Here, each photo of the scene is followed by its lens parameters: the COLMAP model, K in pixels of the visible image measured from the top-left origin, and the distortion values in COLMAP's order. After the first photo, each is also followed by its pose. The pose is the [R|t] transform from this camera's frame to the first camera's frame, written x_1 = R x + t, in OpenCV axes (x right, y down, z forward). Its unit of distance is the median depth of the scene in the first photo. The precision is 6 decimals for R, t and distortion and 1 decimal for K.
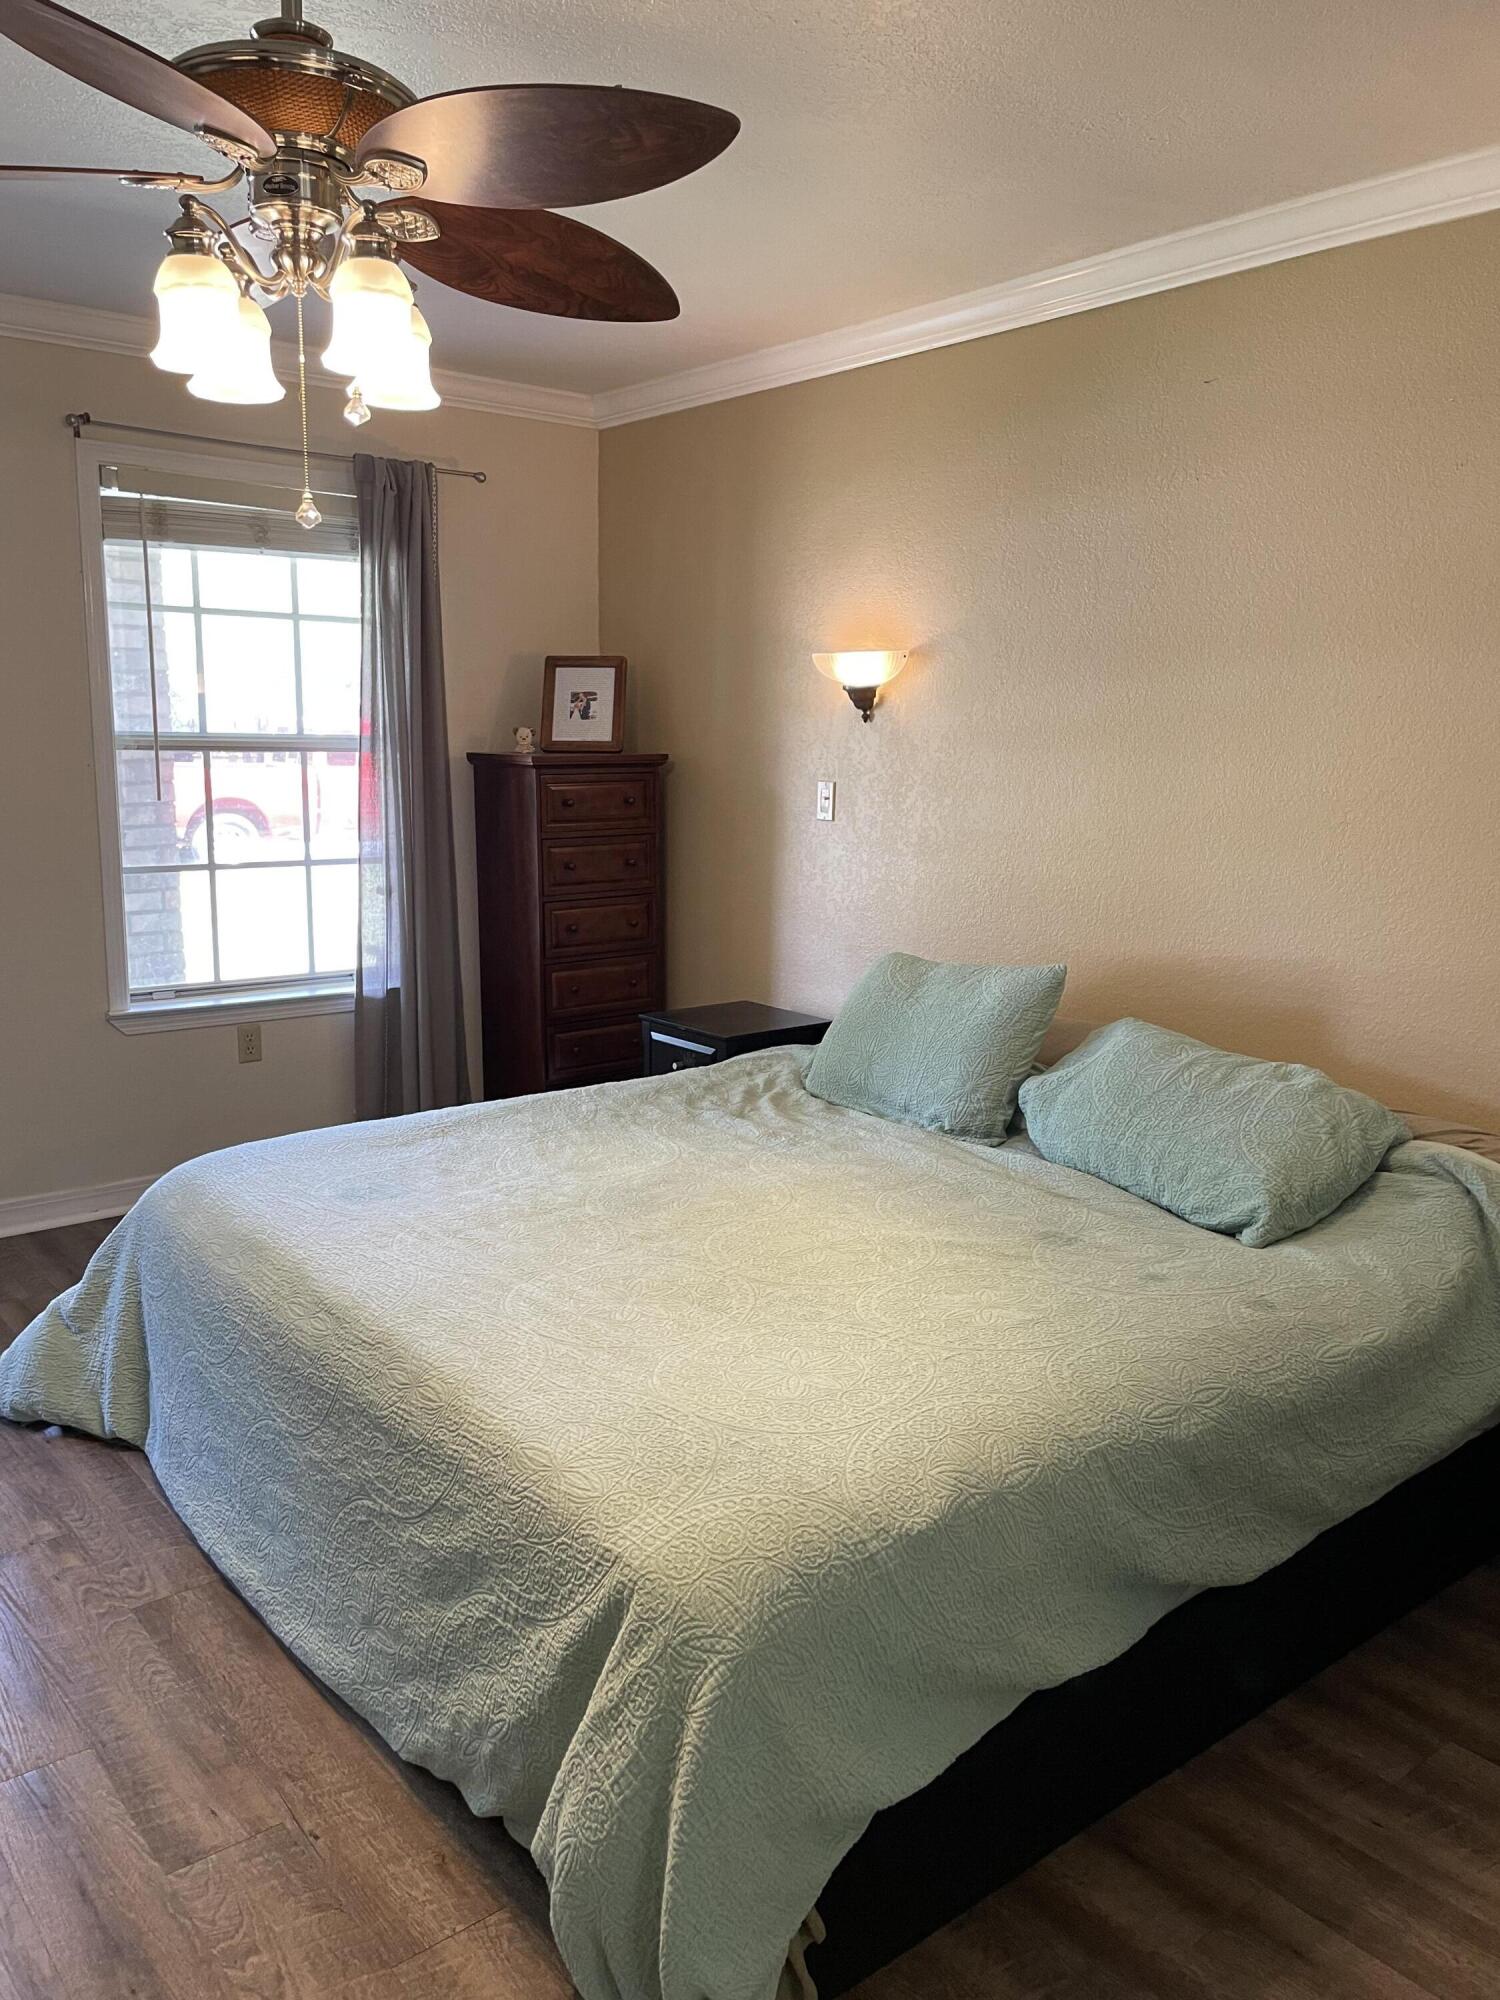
lens RADIAL K [[1519.4, 0, 749.8], [0, 1519.4, 1002.1], [0, 0, 1]] dist [0.082690, -0.106758]
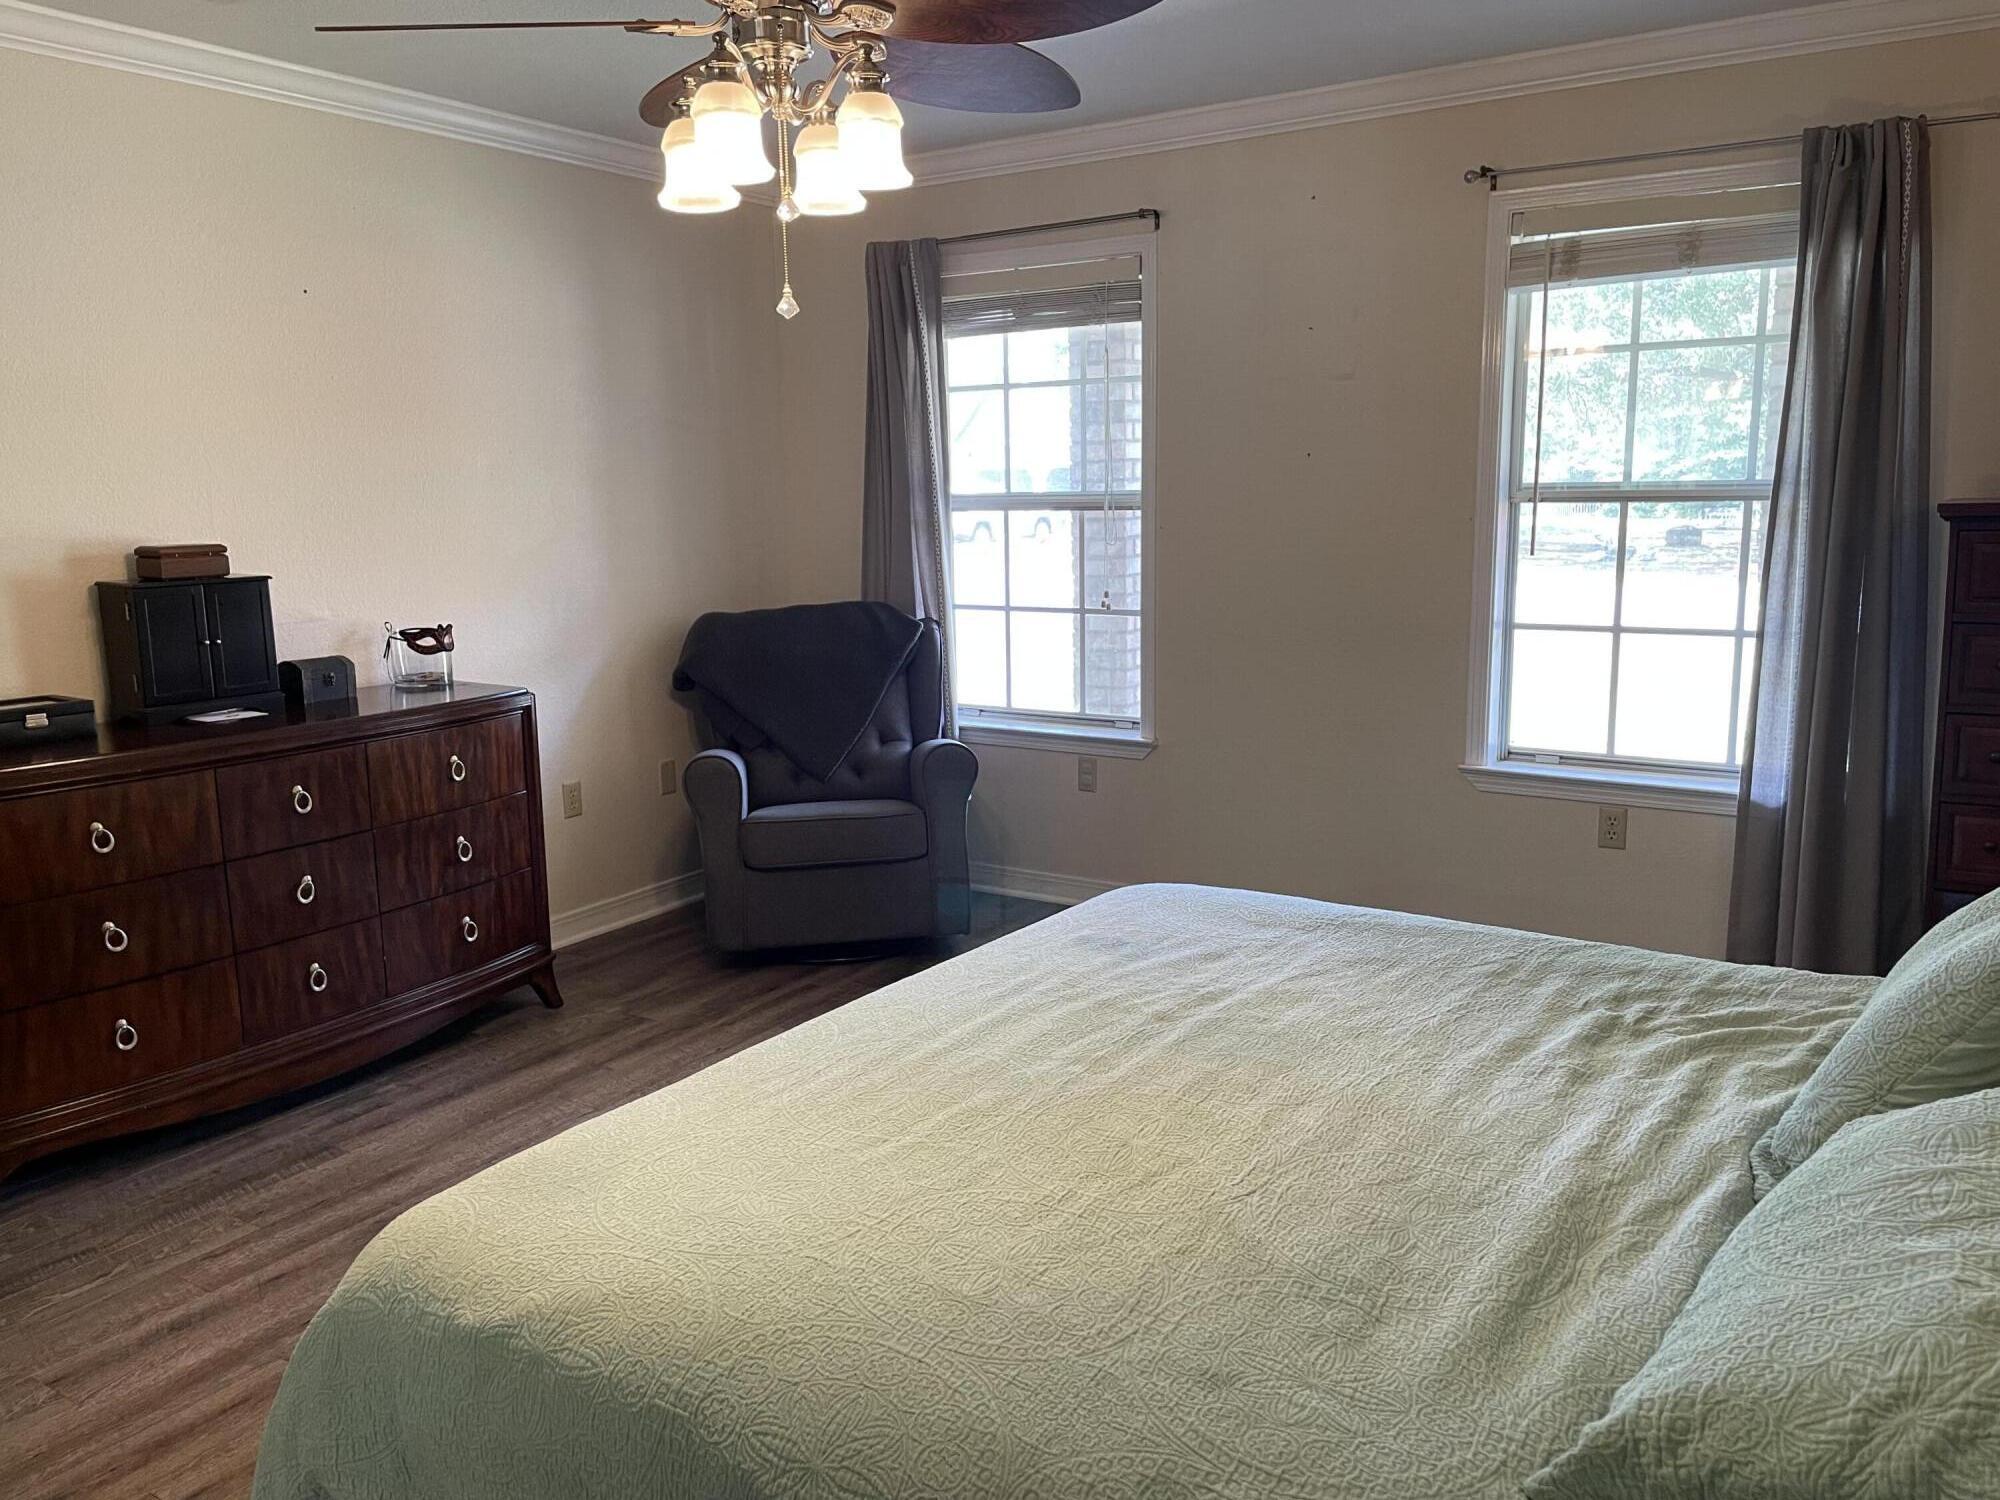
lens RADIAL K [[1519.4, 0, 997.2], [0, 1519.4, 753.6], [0, 0, 1]] dist [0.082690, -0.106758]
pose [[0.315677, 0.152561, -0.936522, 0.418618], [-0.148303, 0.982793, 0.110110, -0.064210], [0.937206, 0.104130, 0.332871, 0.374715]]
